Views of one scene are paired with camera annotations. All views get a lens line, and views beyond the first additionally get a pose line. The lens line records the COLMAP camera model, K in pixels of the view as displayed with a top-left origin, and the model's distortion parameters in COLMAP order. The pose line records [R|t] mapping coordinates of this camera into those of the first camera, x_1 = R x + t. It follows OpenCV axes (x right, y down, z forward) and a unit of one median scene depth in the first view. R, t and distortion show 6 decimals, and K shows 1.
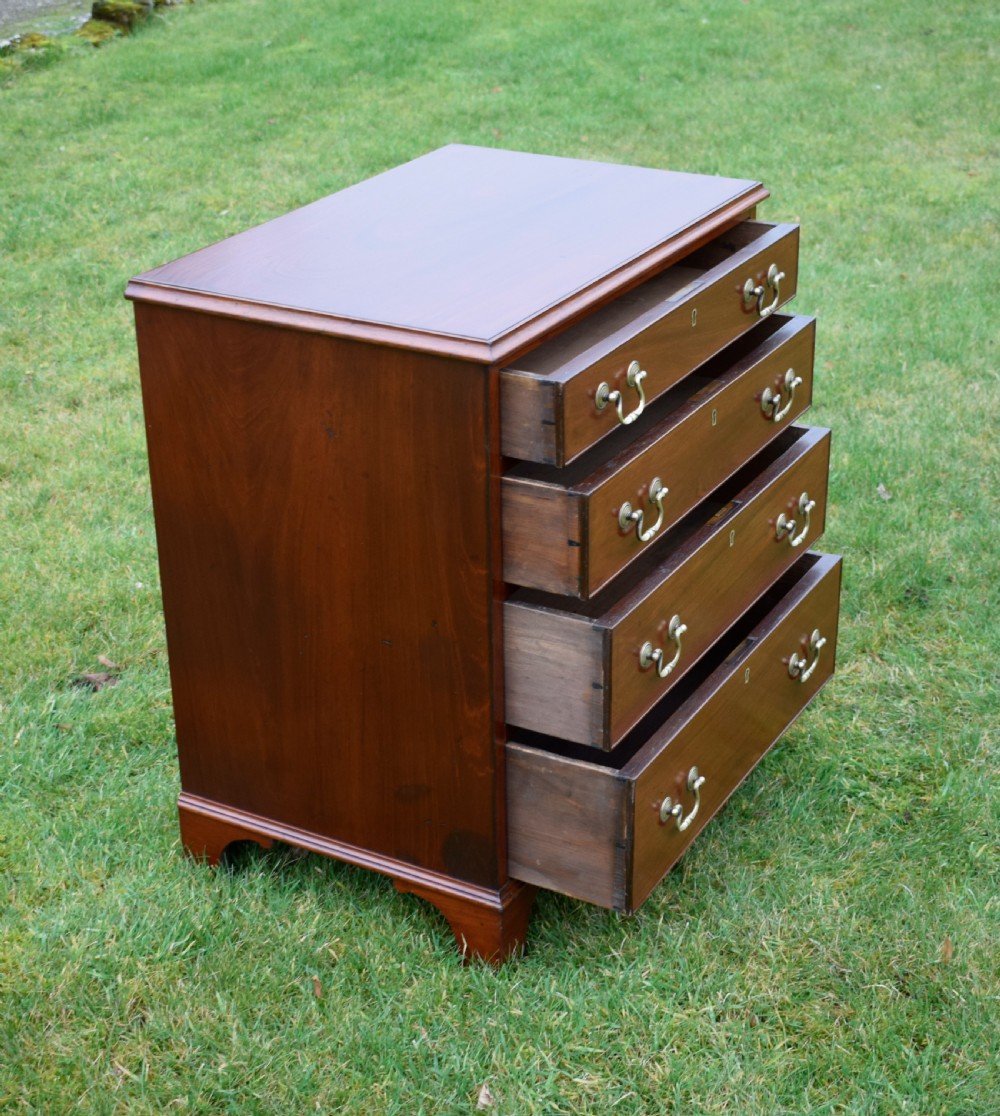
lens RADIAL K [[1985.3, 0, 499.2], [0, 1985.3, 553.2], [0, 0, 1]] dist [-0.034938, 0.000000]
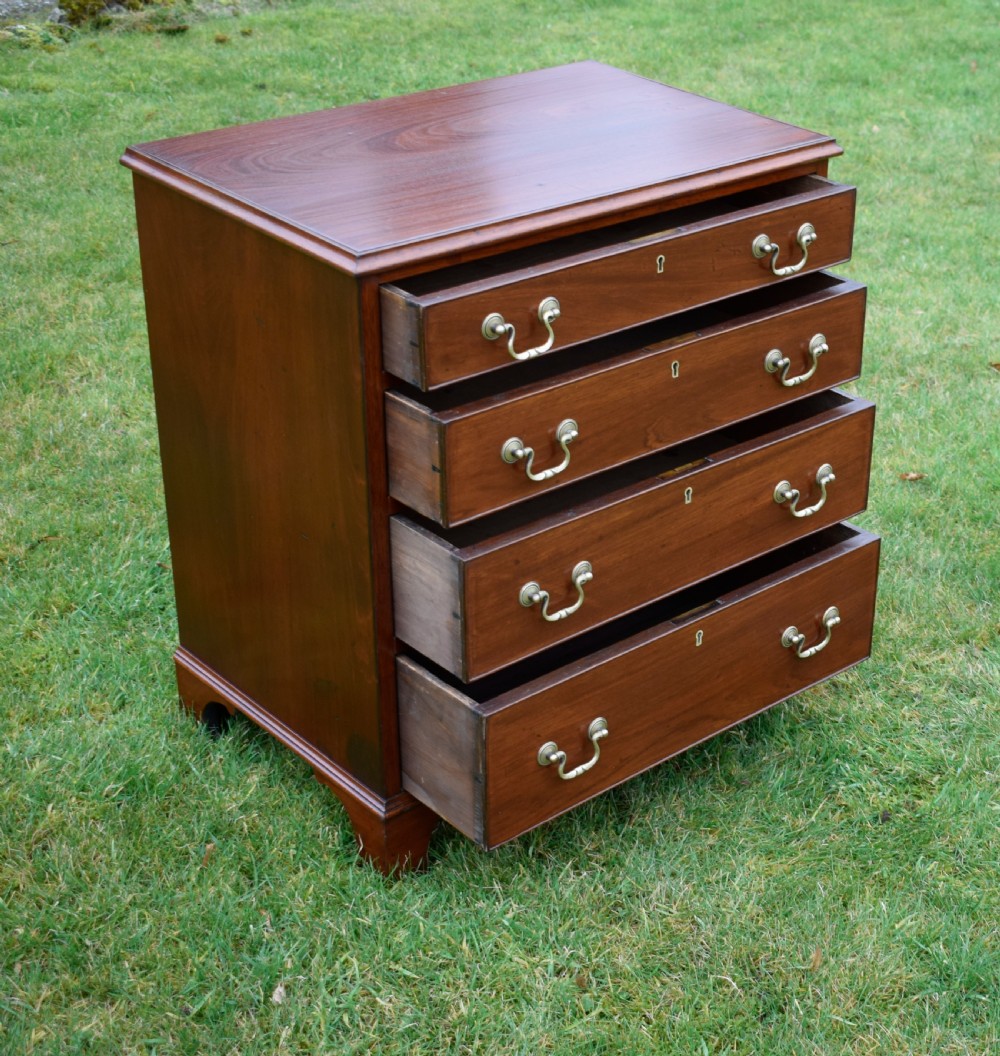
lens RADIAL K [[1957.0, 0, 698.0], [0, 1957.0, 492.7], [0, 0, 1]] dist [-0.033353, 0.000000]
pose [[0.960709, 0.172812, -0.217198, 0.355341], [-0.168898, 0.984954, 0.036602, -0.048313], [0.220255, 0.001521, 0.975441, 0.071242]]
